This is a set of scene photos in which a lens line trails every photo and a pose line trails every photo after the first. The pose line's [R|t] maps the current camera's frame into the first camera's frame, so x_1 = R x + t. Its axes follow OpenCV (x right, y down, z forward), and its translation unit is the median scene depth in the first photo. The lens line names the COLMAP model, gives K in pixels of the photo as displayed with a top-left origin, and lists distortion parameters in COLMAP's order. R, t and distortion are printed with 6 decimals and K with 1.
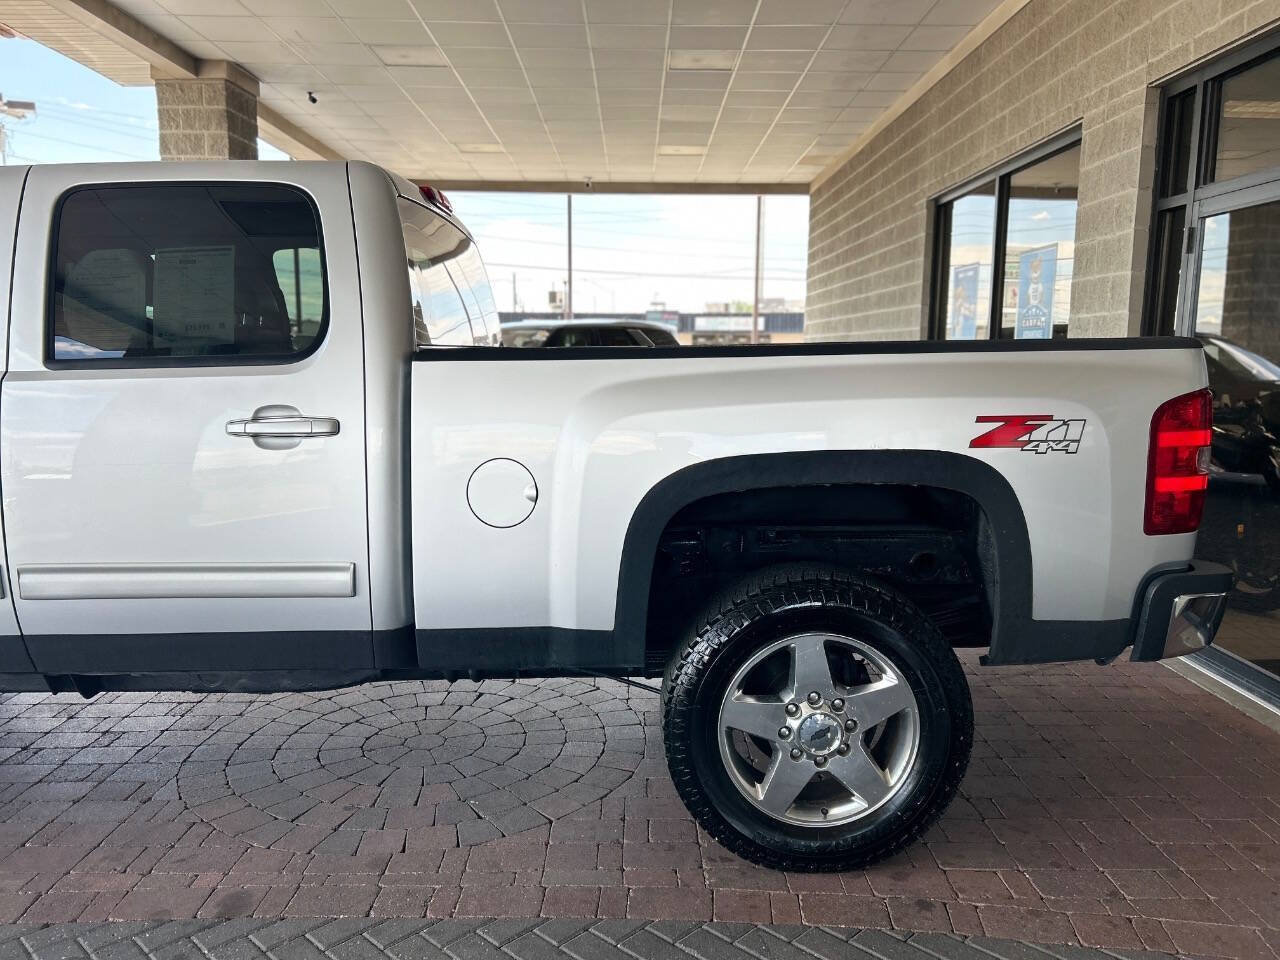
lens RADIAL K [[966.7, 0, 638.4], [0, 966.7, 474.2], [0, 0, 1]] dist [0.049514, -0.053852]
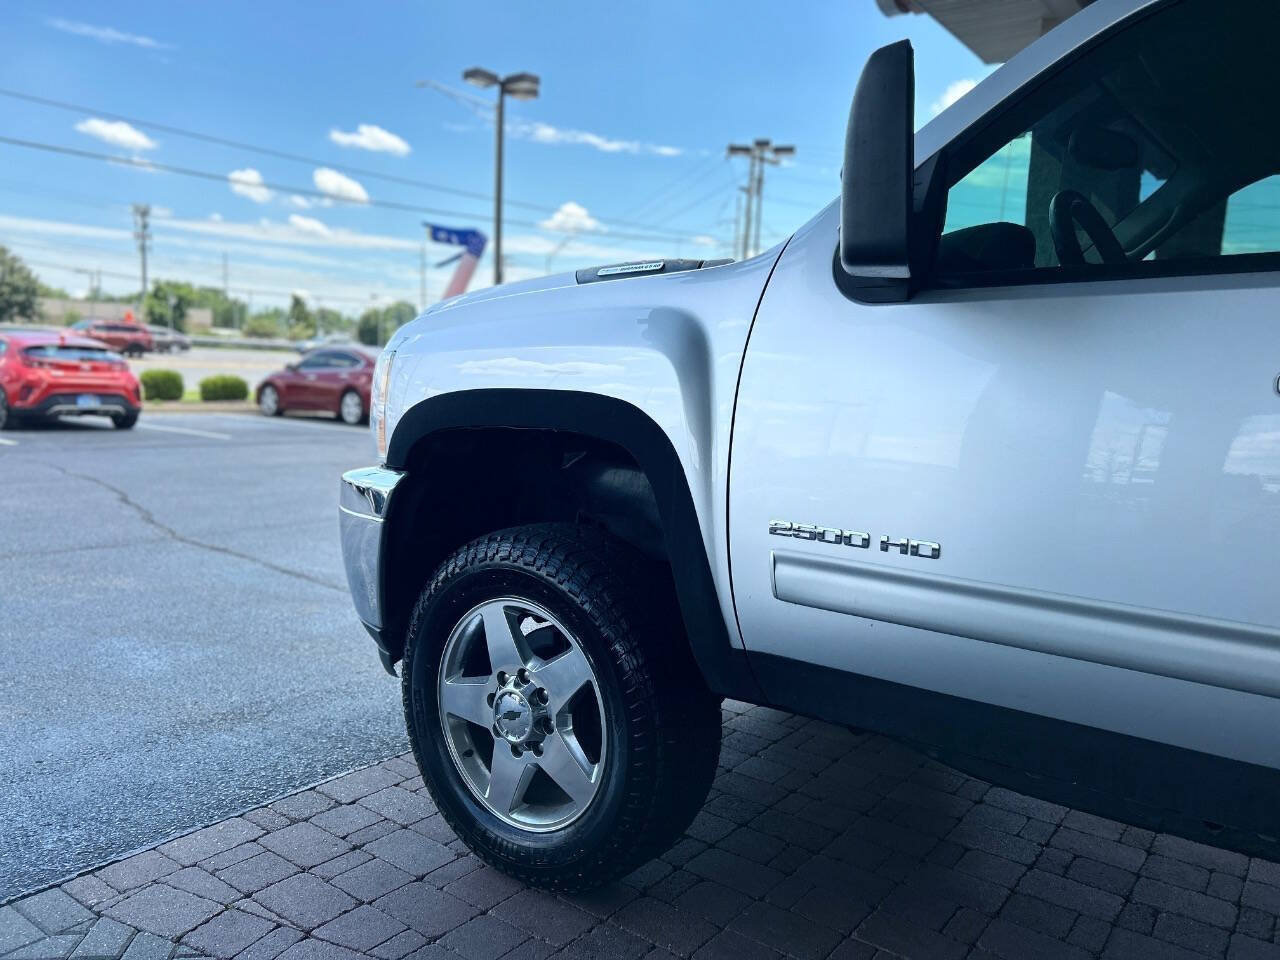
lens RADIAL K [[966.7, 0, 638.4], [0, 966.7, 474.2], [0, 0, 1]] dist [0.049514, -0.053852]
pose [[0.795987, 0.093891, -0.597988, -0.383832], [-0.113448, 0.993531, 0.004983, 0.024109], [0.594587, 0.063874, 0.801490, 0.196482]]
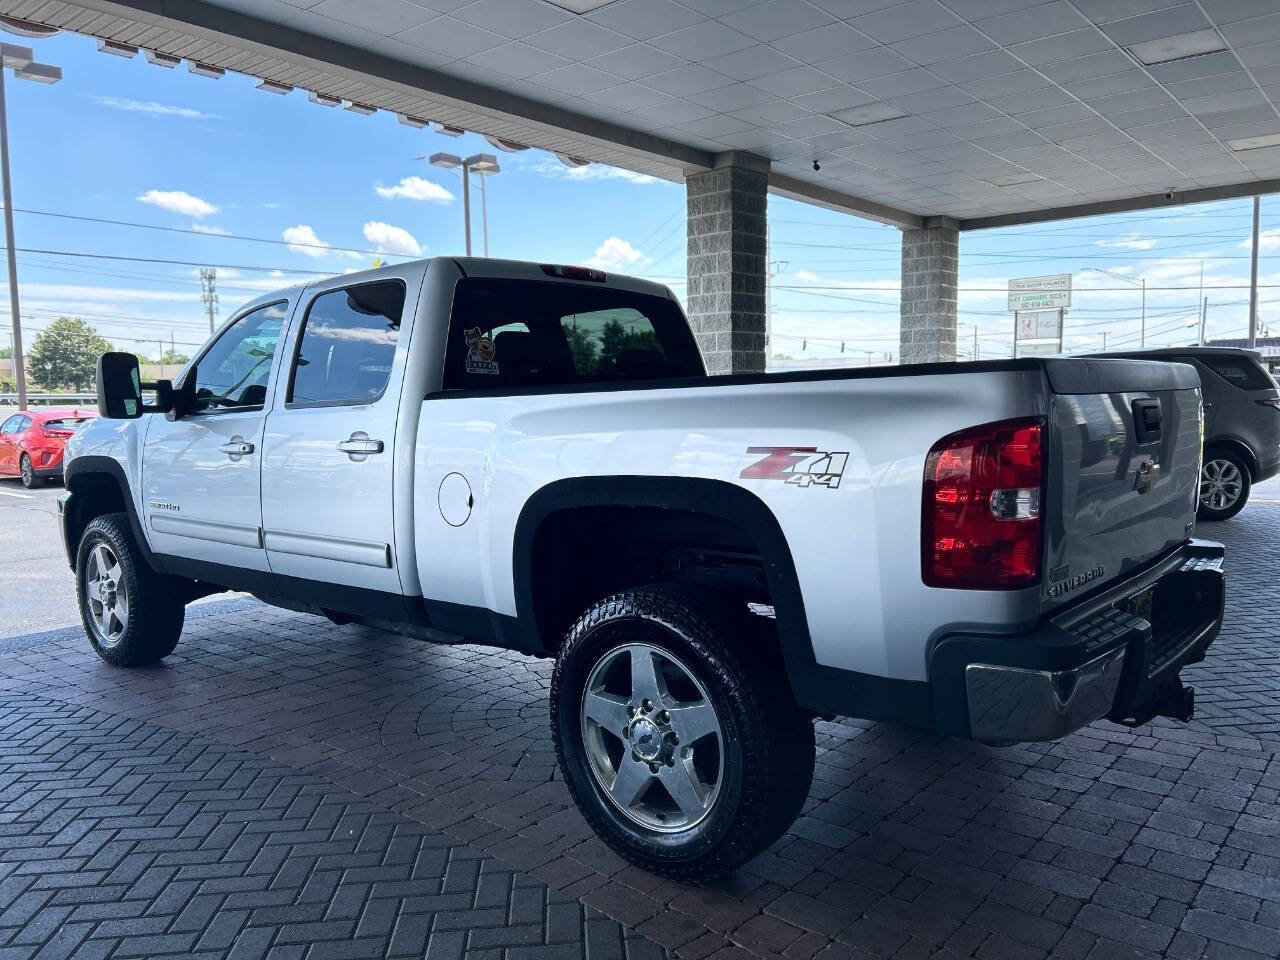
lens RADIAL K [[963.3, 0, 643.9], [0, 963.3, 476.9], [0, 0, 1]] dist [0.065802, -0.050464]
pose [[0.760578, 0.036690, -0.648209, 0.464743], [-0.061589, 0.997977, -0.015778, -0.003168], [0.646318, 0.051923, 0.761299, 0.088194]]
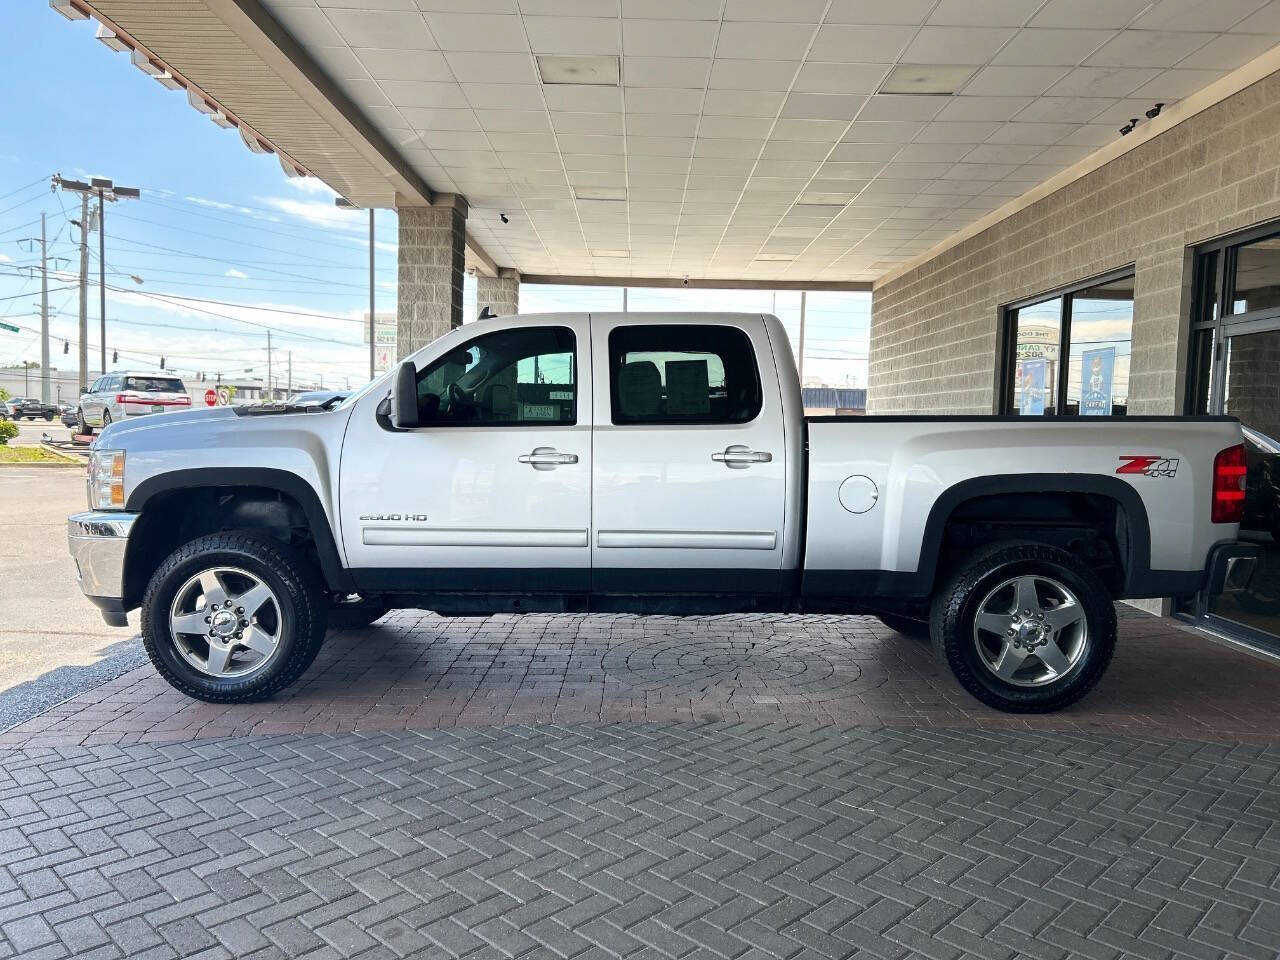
lens RADIAL K [[966.7, 0, 638.4], [0, 966.7, 474.2], [0, 0, 1]] dist [0.049514, -0.053852]
pose [[0.999874, 0.015704, -0.002149, -0.286658], [-0.015820, 0.997188, -0.073250, 0.063761], [0.000993, 0.073275, 0.997311, -0.432373]]
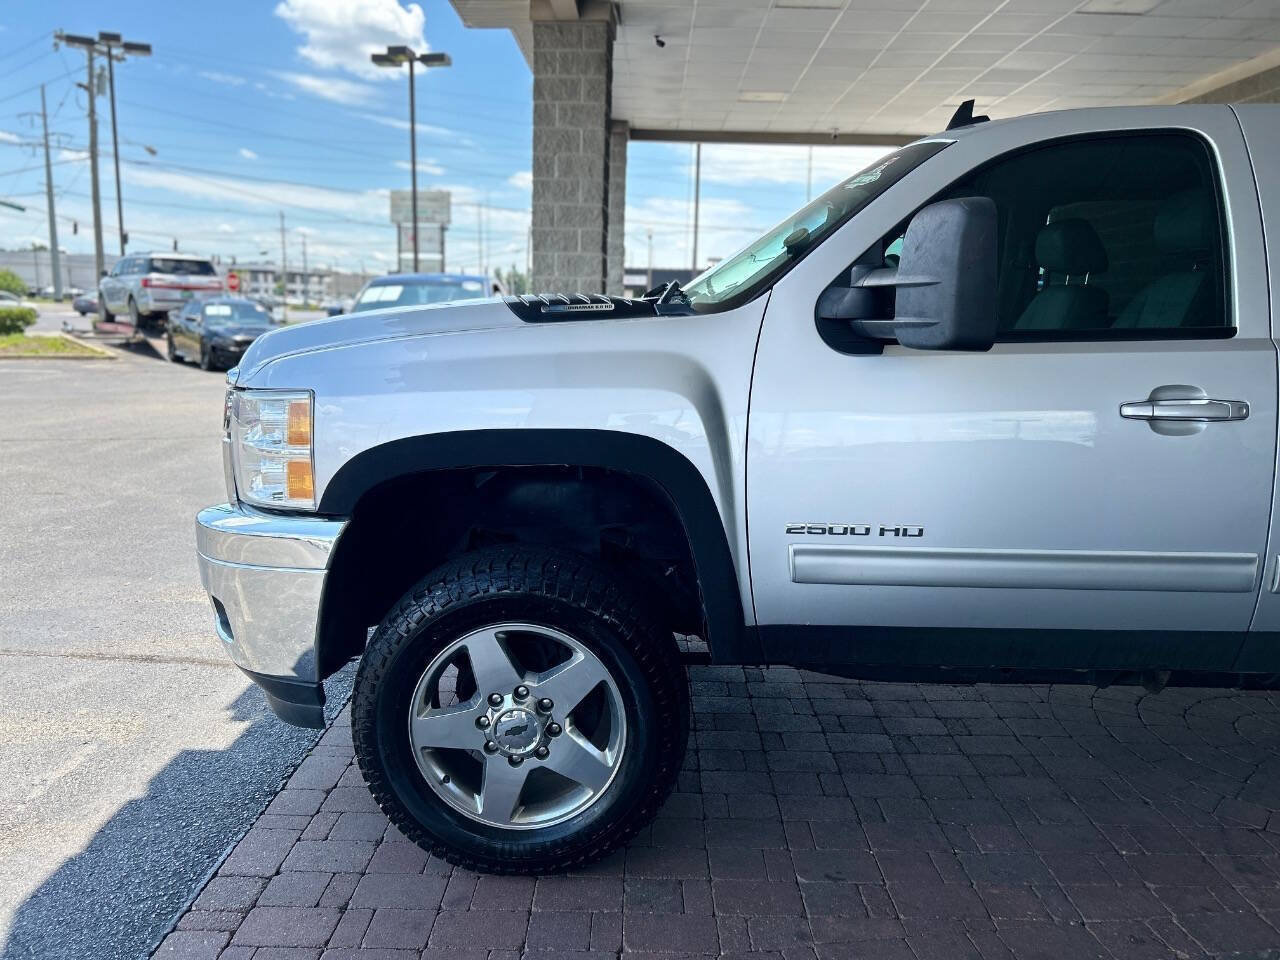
lens RADIAL K [[970.8, 0, 637.2], [0, 970.8, 465.4], [0, 0, 1]] dist [0.036515, -0.035274]
pose [[0.999725, 0.017443, -0.015666, -0.627821], [-0.016886, 0.999245, 0.034993, -0.005621], [0.016264, -0.034719, 0.999265, 0.050369]]
